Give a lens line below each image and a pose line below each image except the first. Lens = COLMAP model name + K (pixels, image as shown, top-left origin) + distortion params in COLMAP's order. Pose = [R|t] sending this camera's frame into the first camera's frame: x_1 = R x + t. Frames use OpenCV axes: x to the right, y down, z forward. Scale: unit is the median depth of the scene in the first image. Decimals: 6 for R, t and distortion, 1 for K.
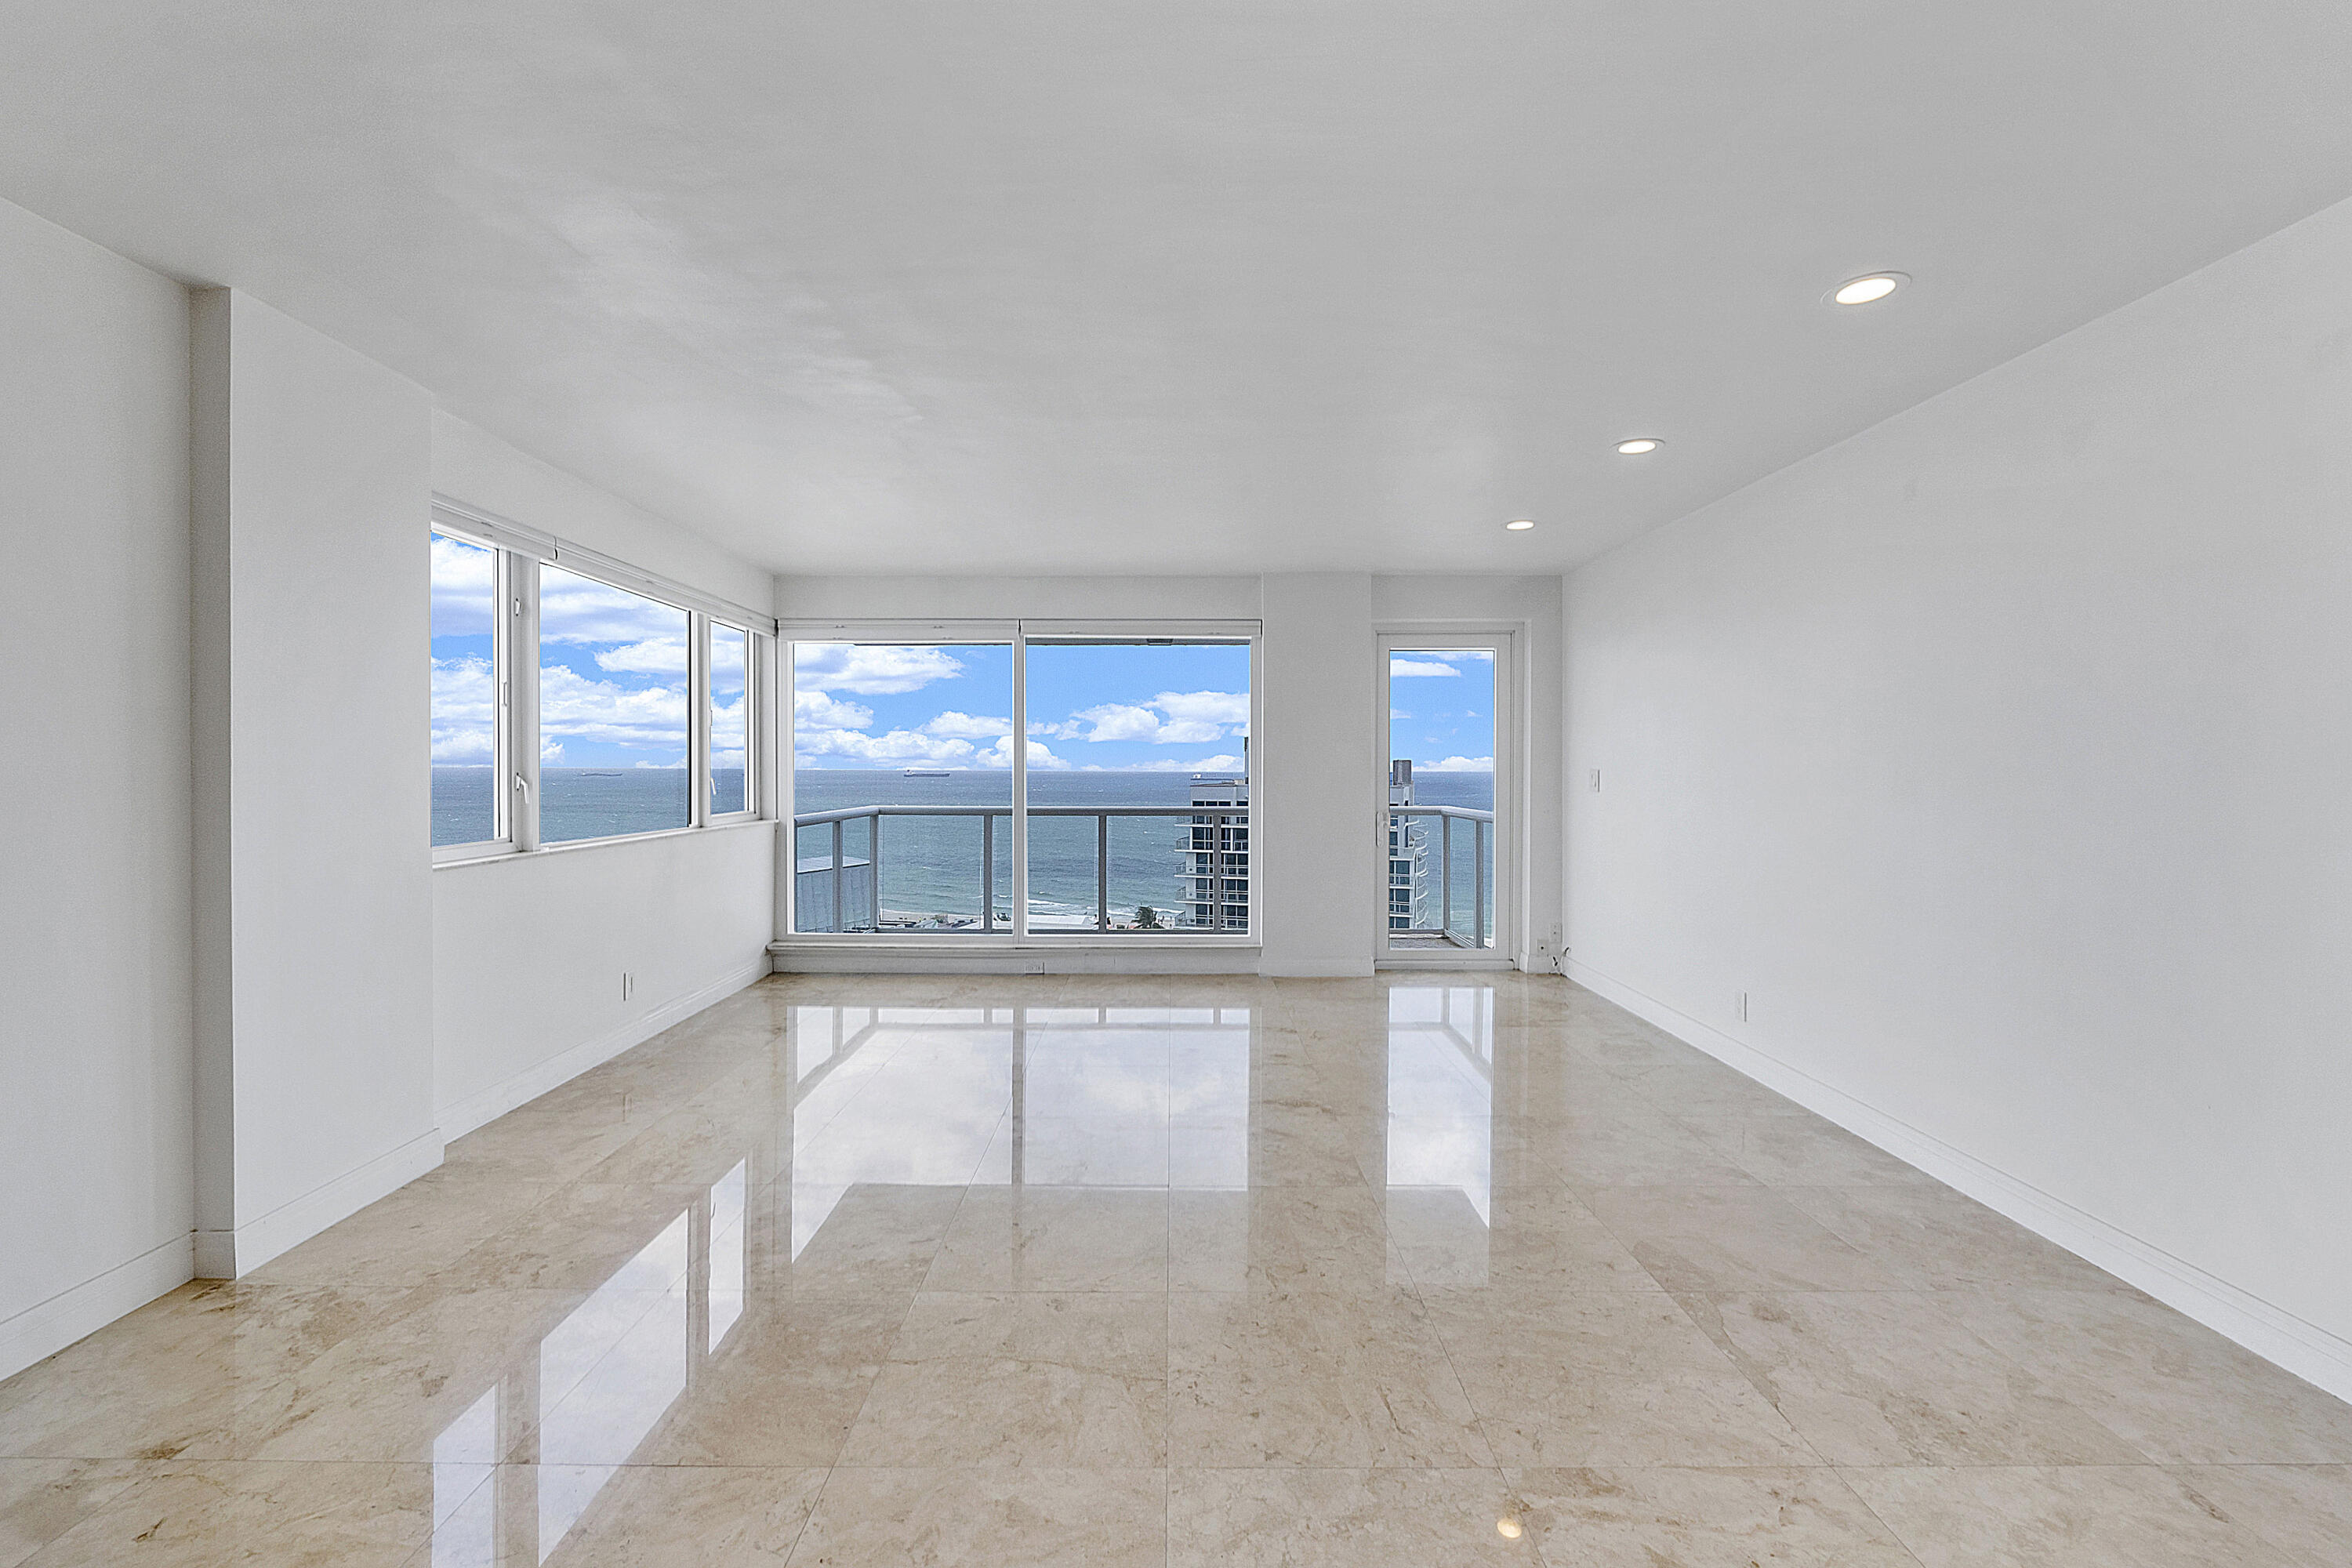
lens RADIAL K [[1004.0, 0, 1174.4], [0, 1004.0, 780.5], [0, 0, 1]] dist [-0.004526, -0.000934]
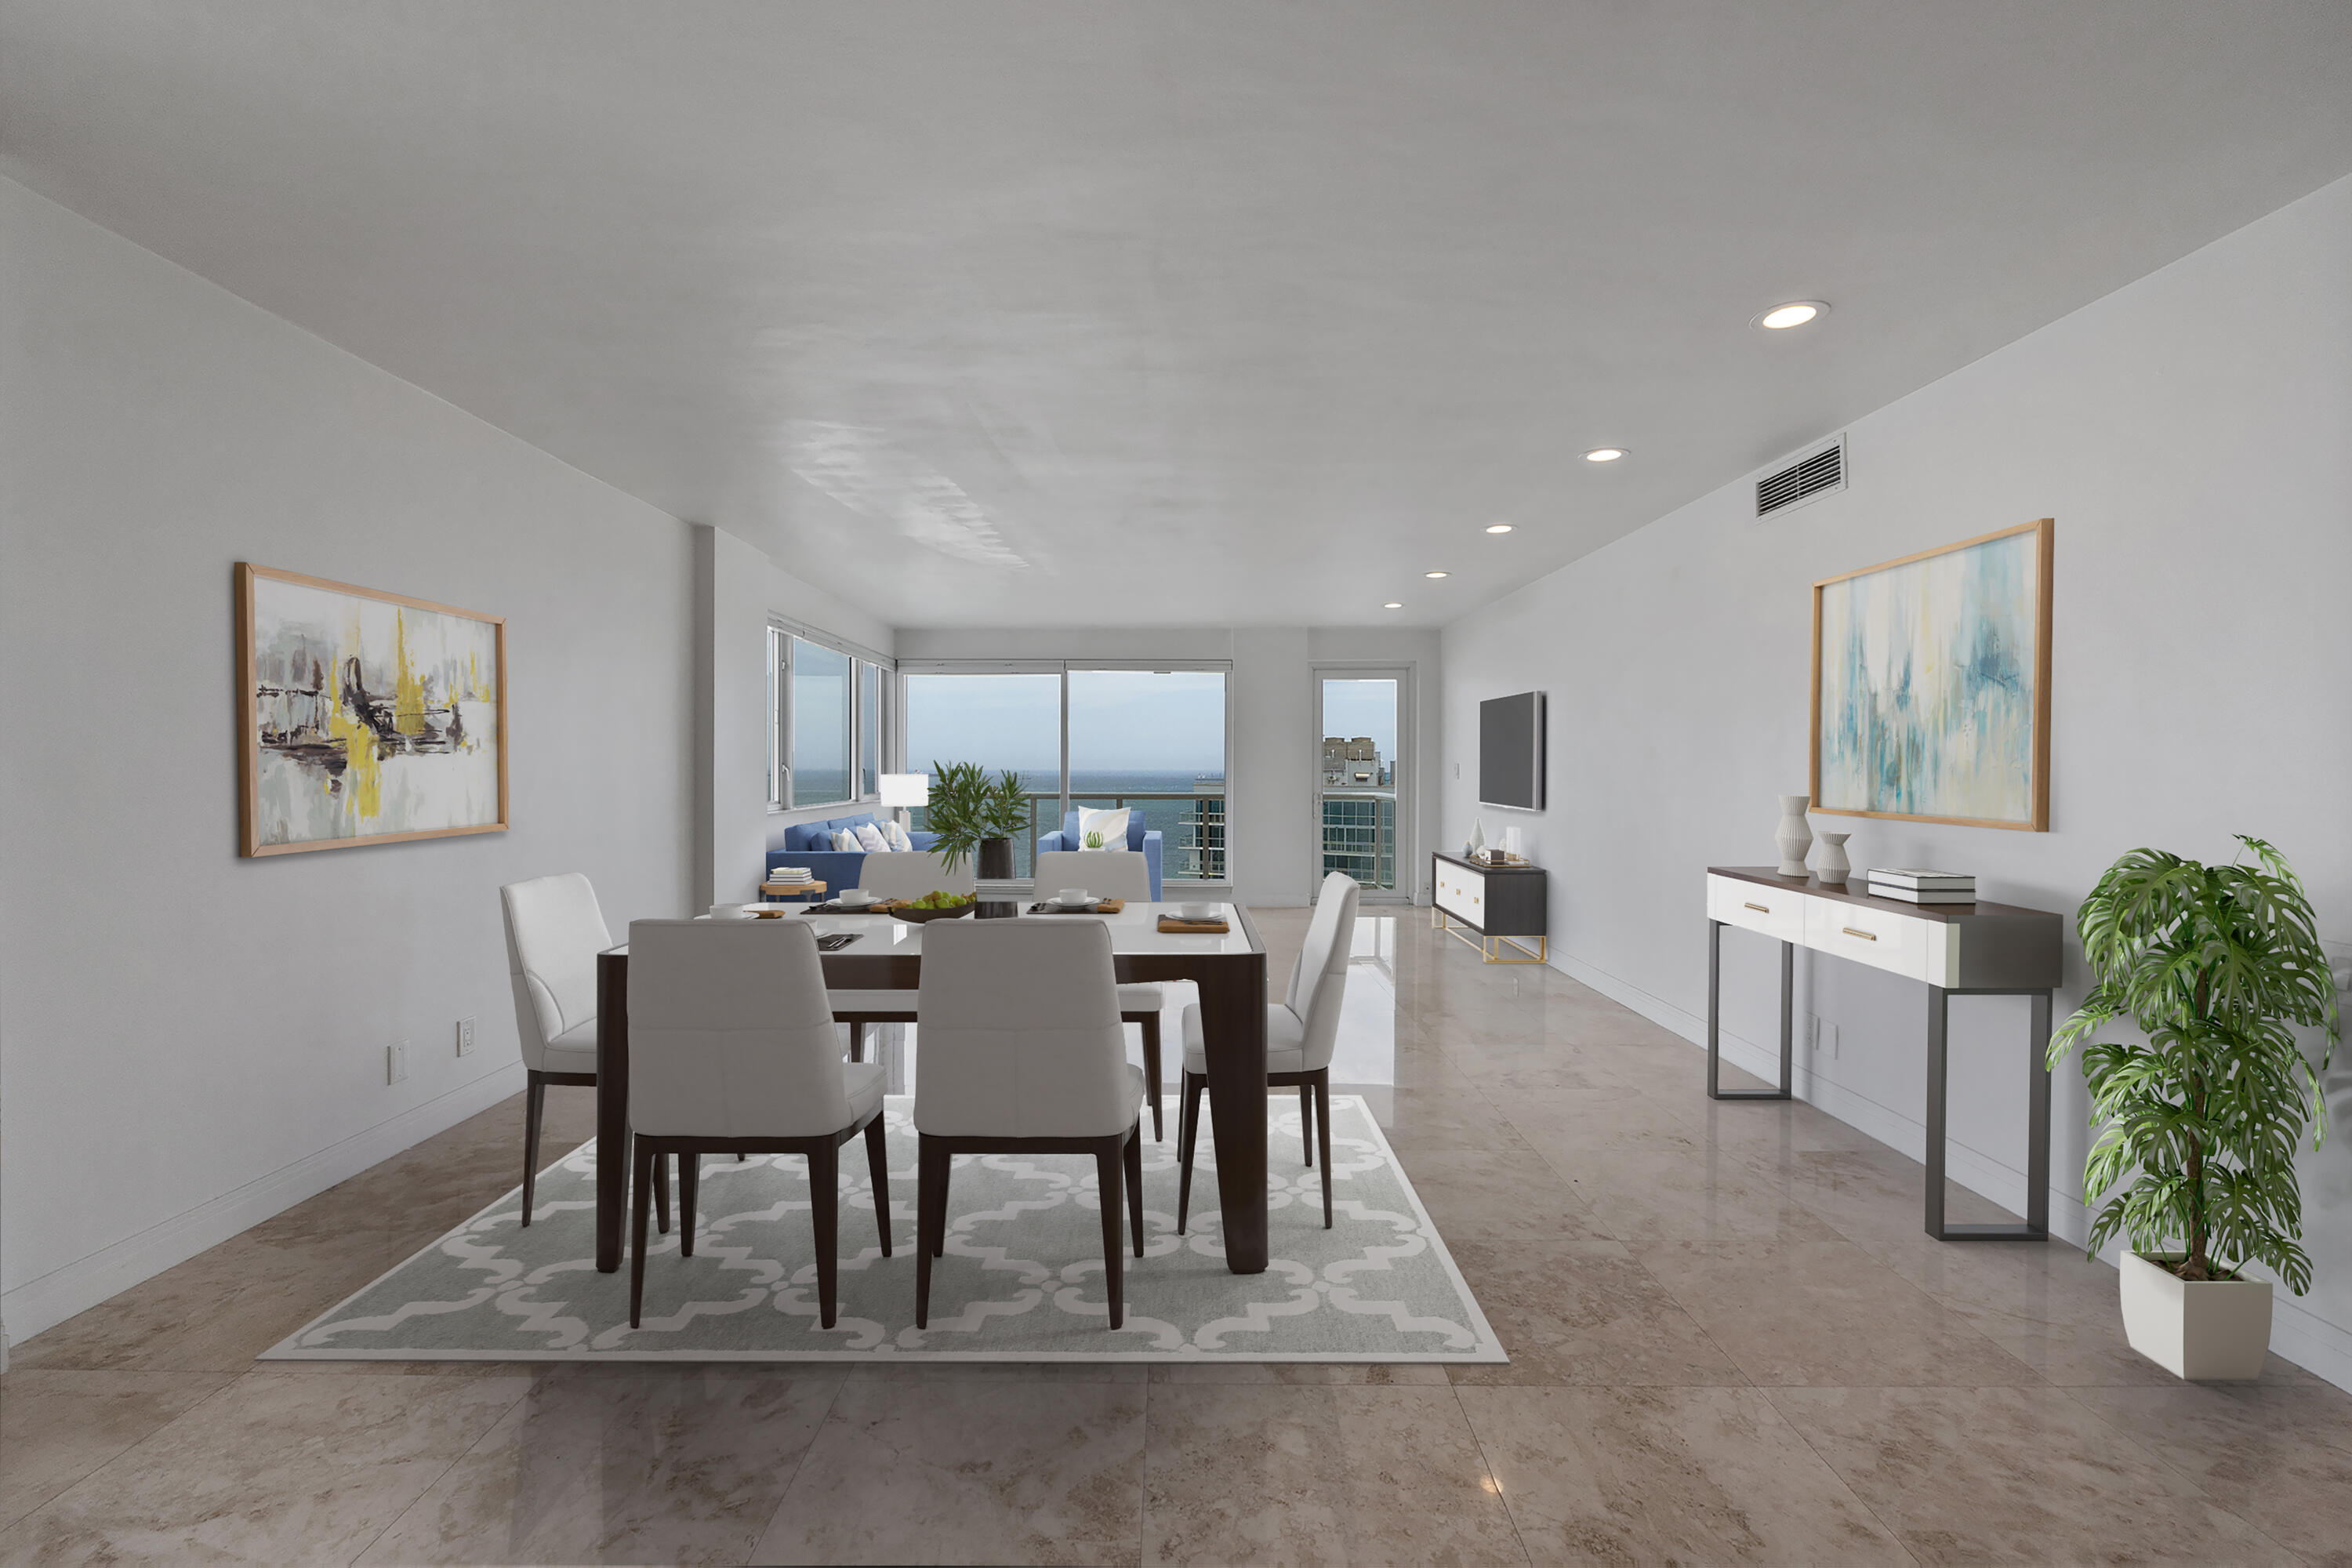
lens RADIAL K [[1004.0, 0, 1176.6], [0, 1004.0, 779.2], [0, 0, 1]] dist [-0.004526, -0.000934]
pose [[0.999918, -0.004642, 0.011969, -0.012081], [0.004598, 0.999983, 0.003705, 0.008293], [-0.011986, -0.003650, 0.999922, -0.453863]]
